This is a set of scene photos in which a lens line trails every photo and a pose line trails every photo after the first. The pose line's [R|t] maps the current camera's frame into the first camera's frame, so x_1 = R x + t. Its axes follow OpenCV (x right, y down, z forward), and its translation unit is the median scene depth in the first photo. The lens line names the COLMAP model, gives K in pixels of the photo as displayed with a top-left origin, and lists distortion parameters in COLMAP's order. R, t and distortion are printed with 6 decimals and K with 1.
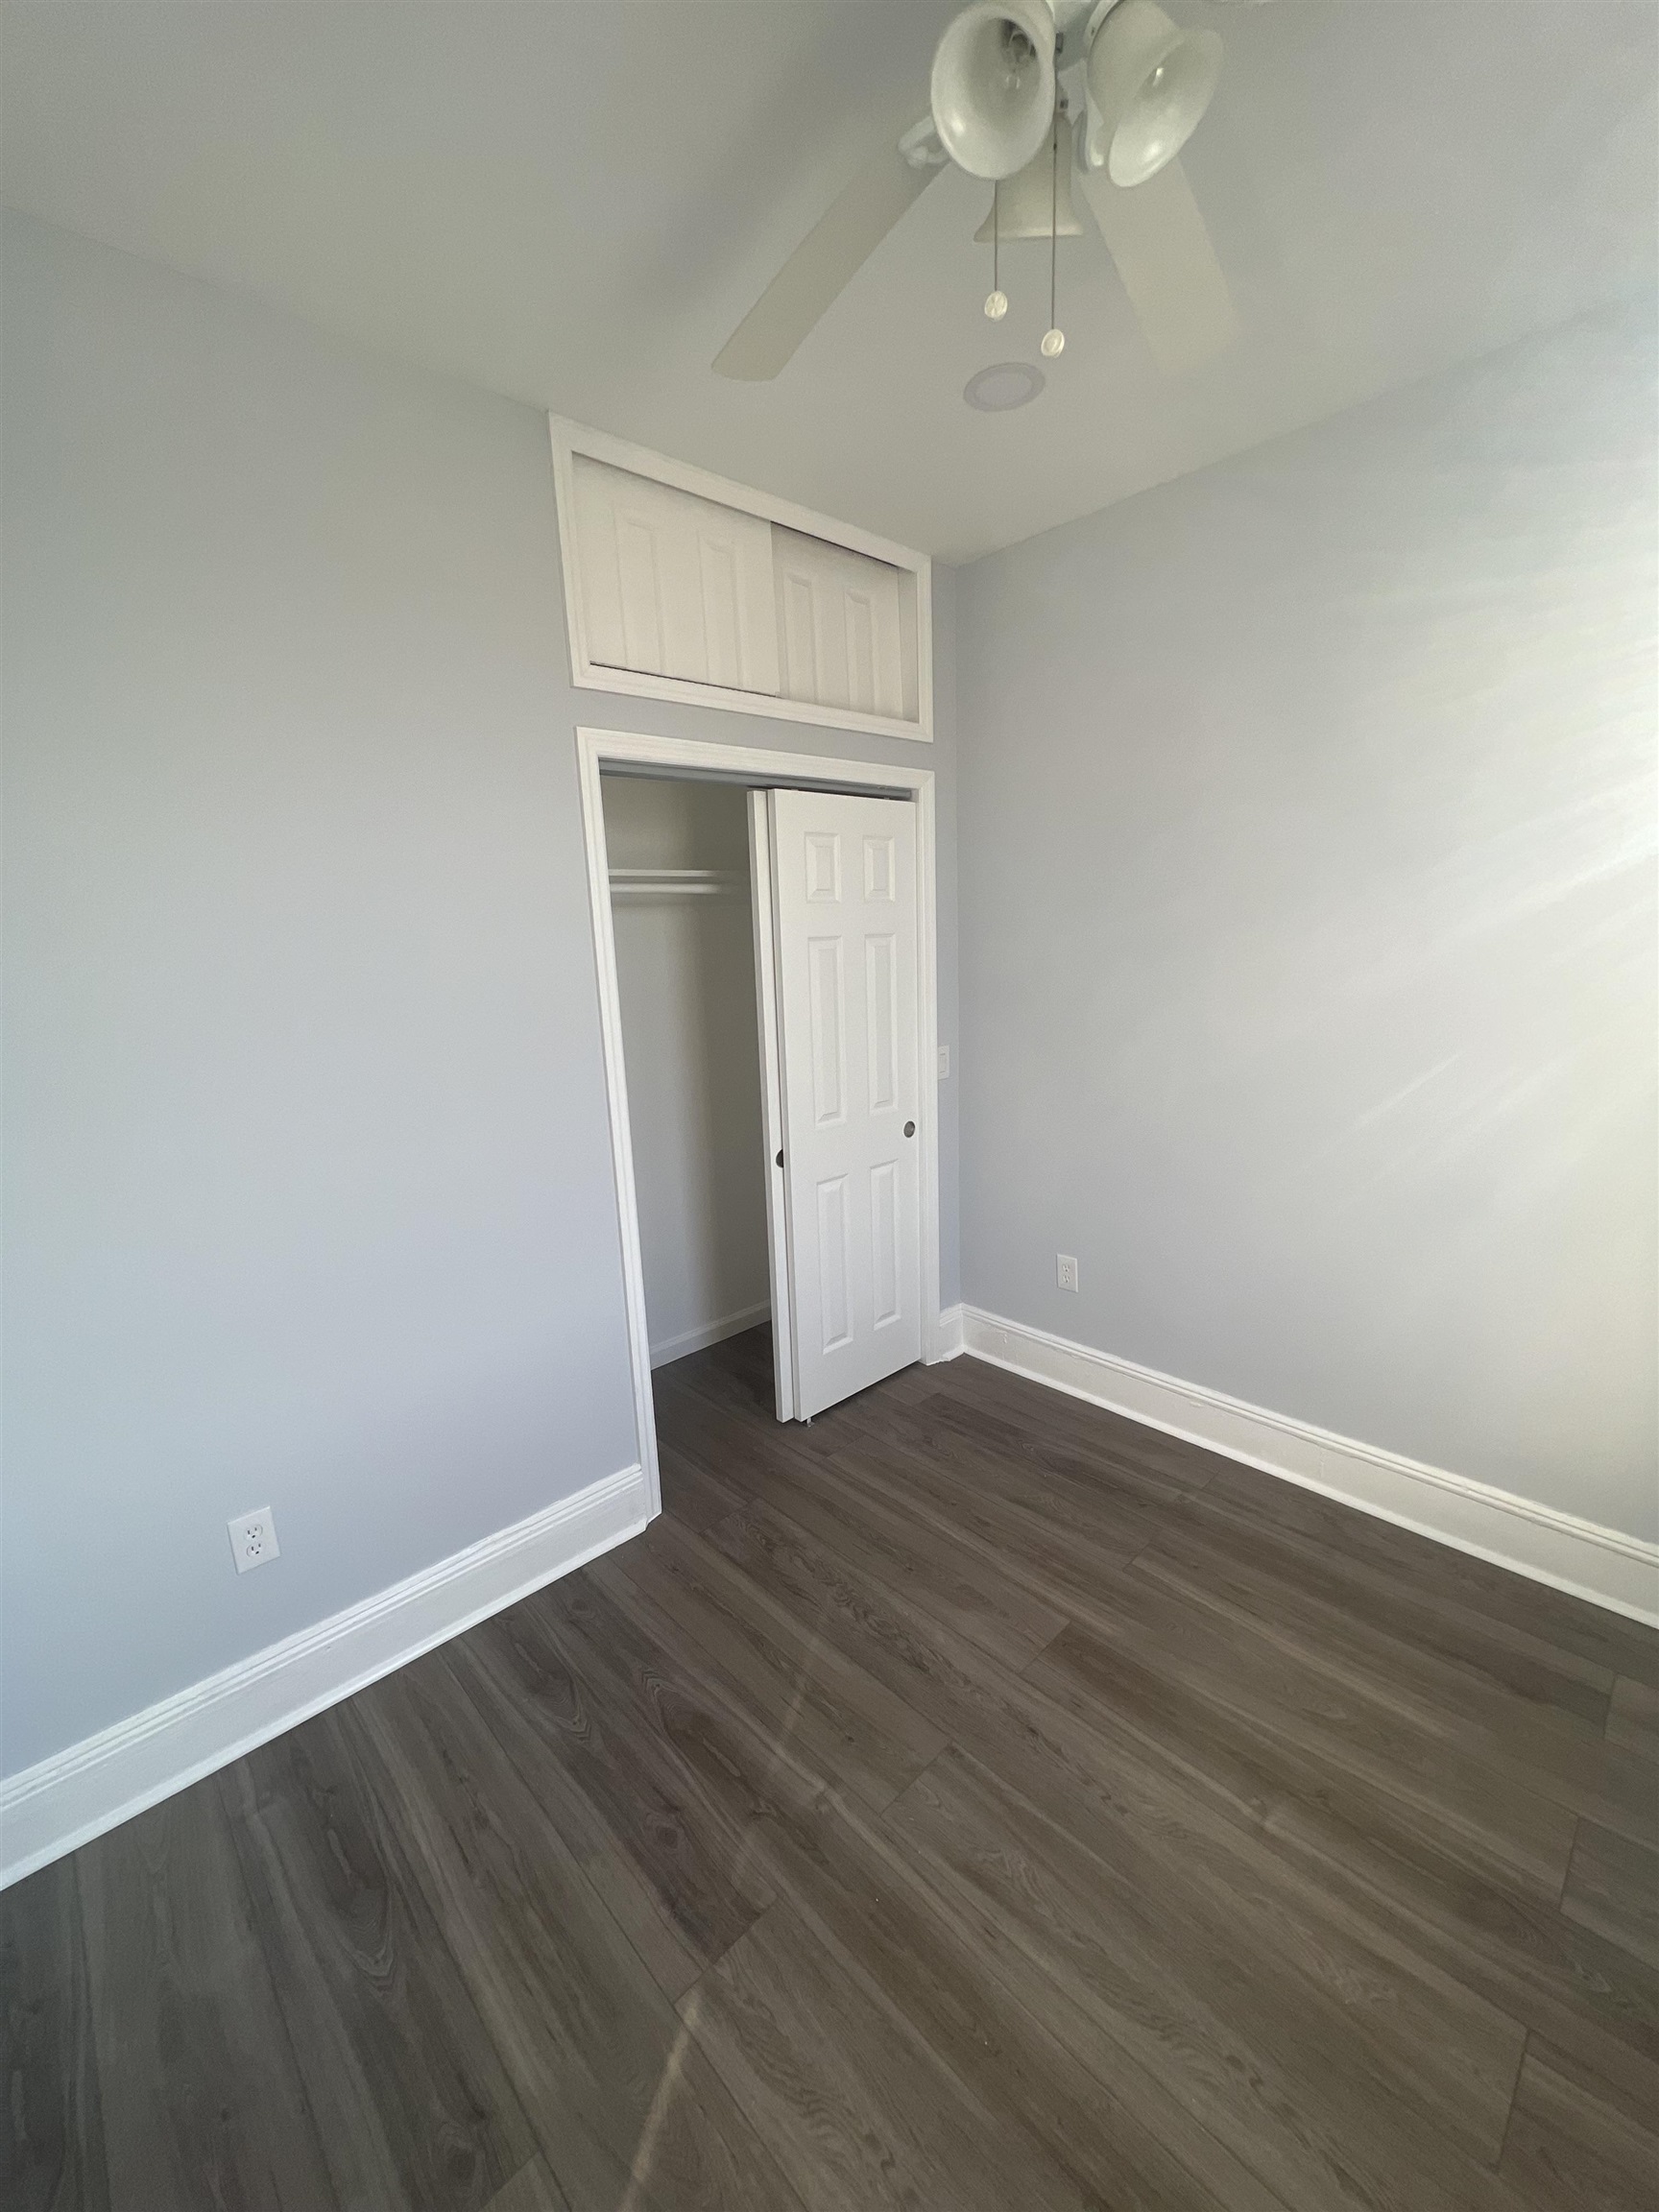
lens RADIAL K [[880.0, 0, 827.1], [0, 880.0, 1108.8], [0, 0, 1]] dist [-0.004871, 0.001226]
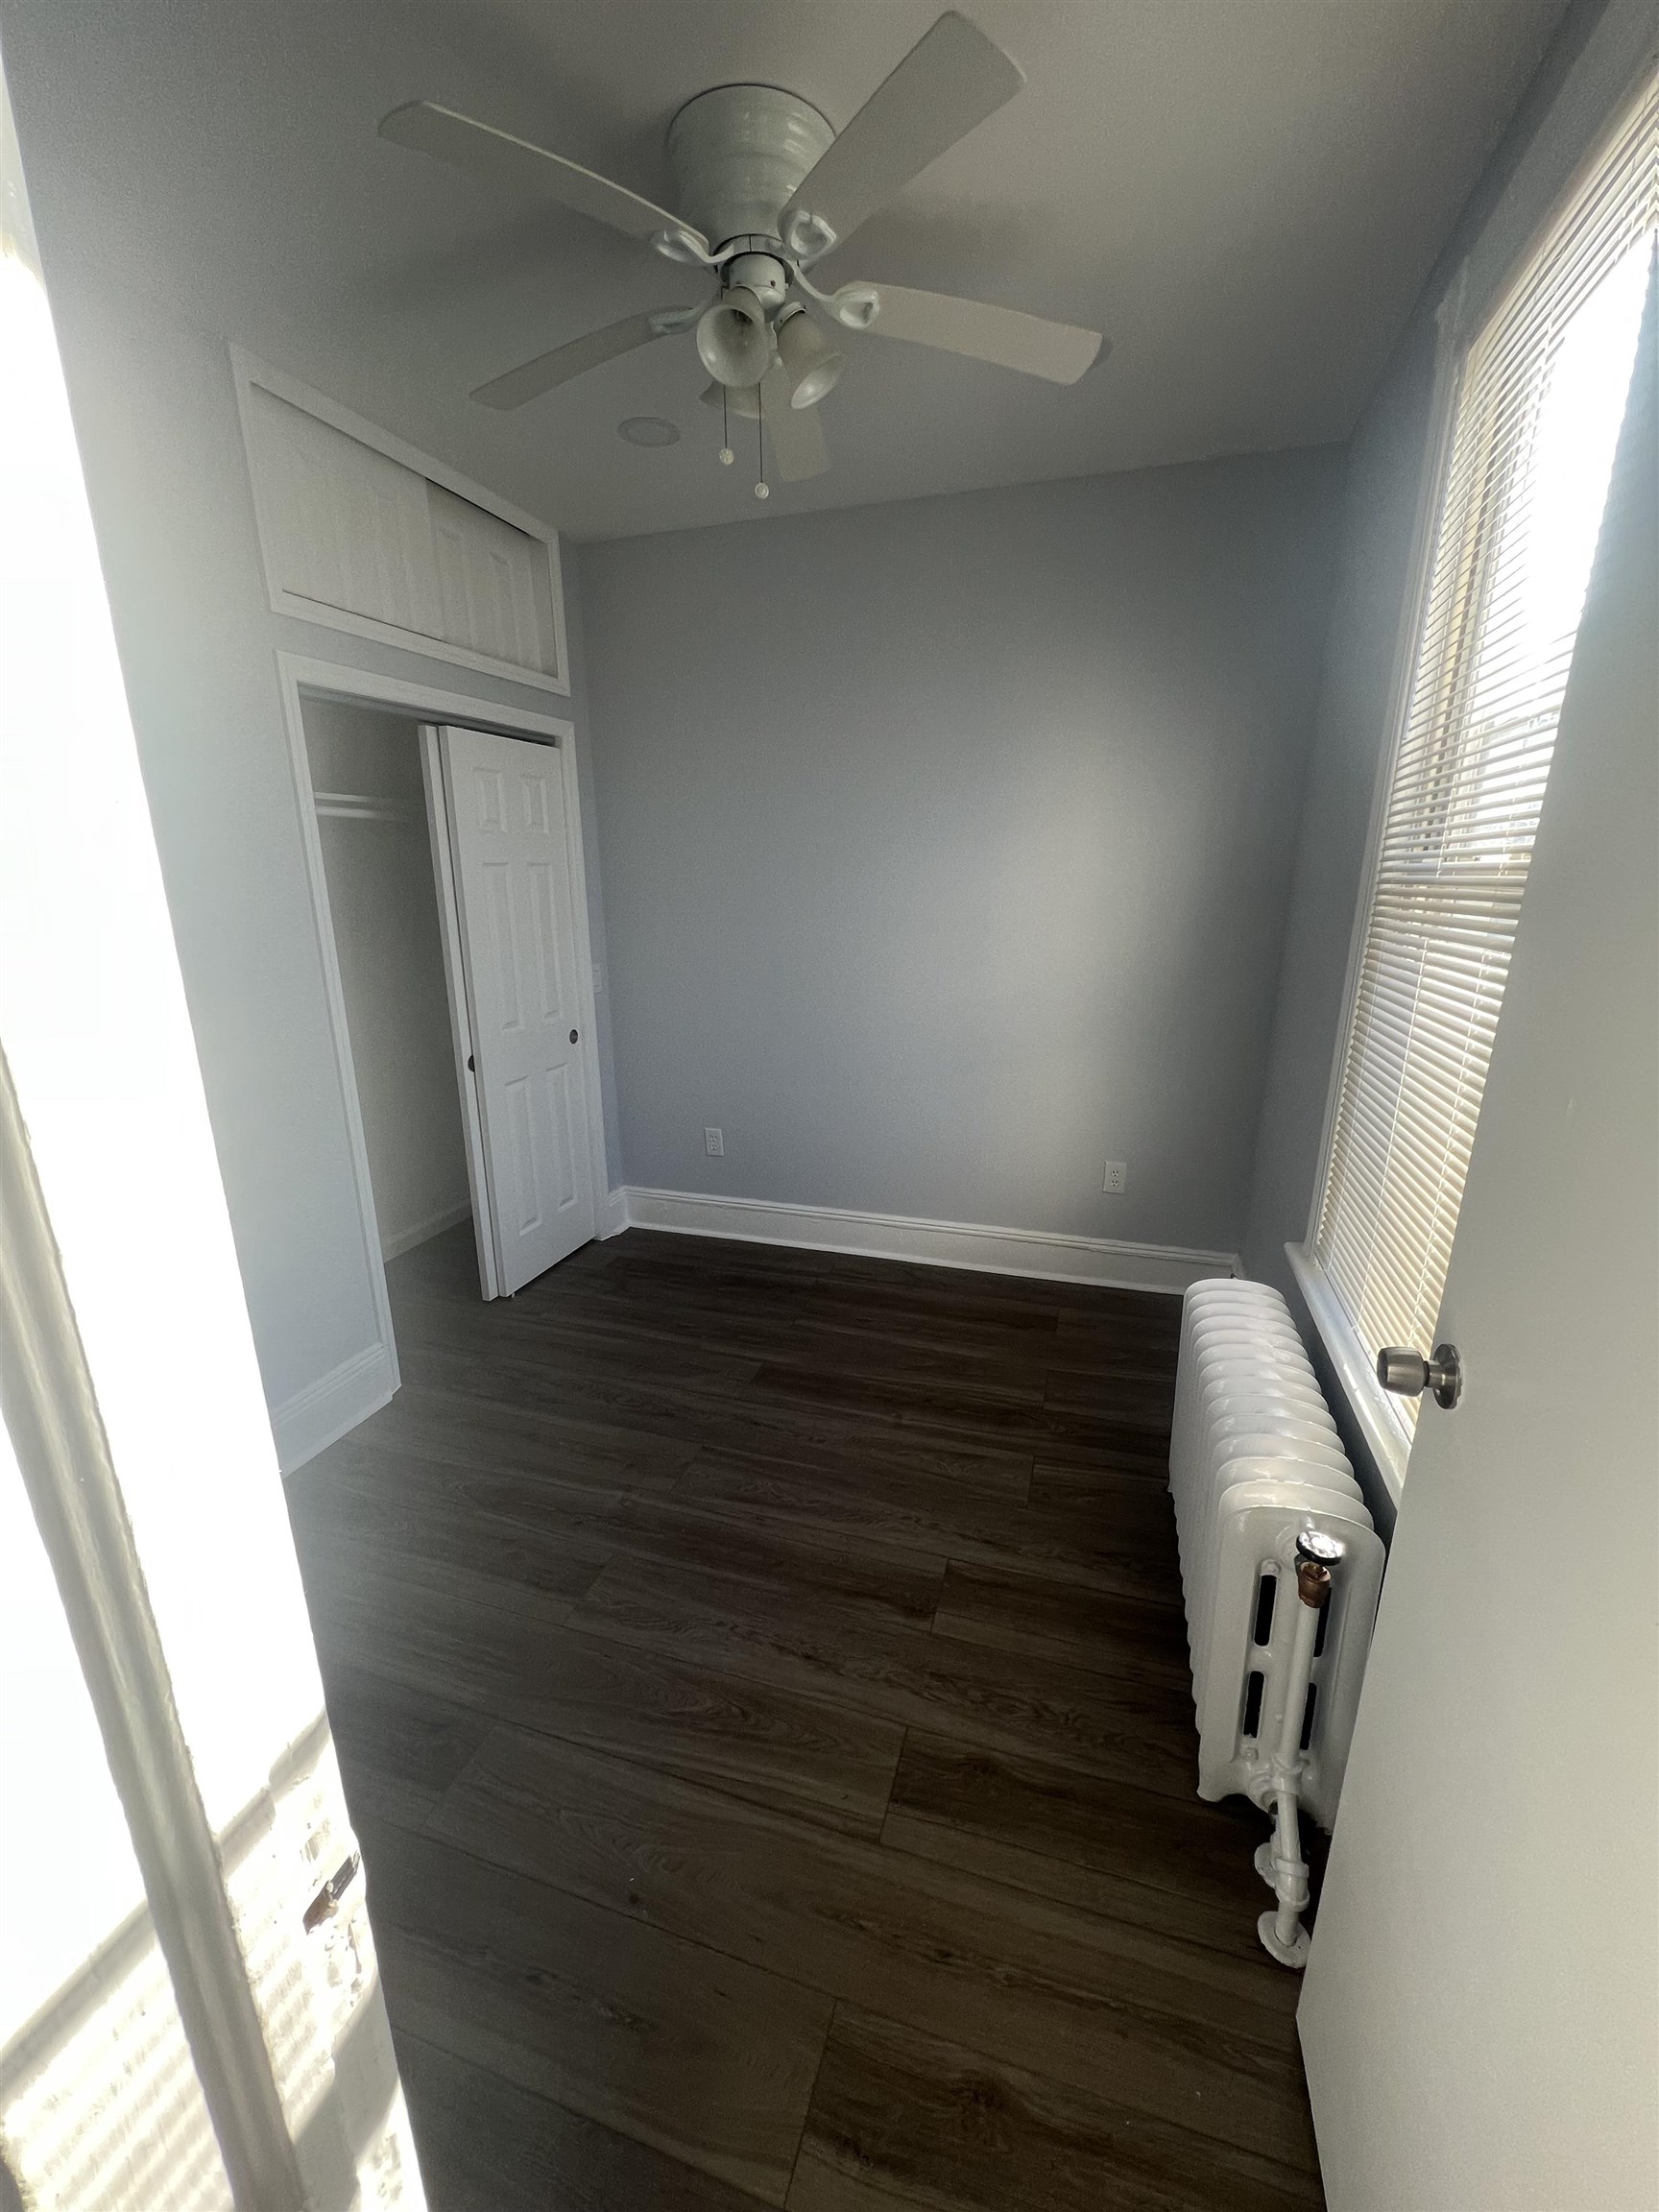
lens RADIAL K [[880.0, 0, 827.1], [0, 880.0, 1108.8], [0, 0, 1]] dist [-0.004871, 0.001226]
pose [[0.876196, -0.098260, 0.471833, -0.194598], [0.073148, 0.994767, 0.071327, 0.068581], [-0.476372, -0.027983, 0.878798, -0.203777]]
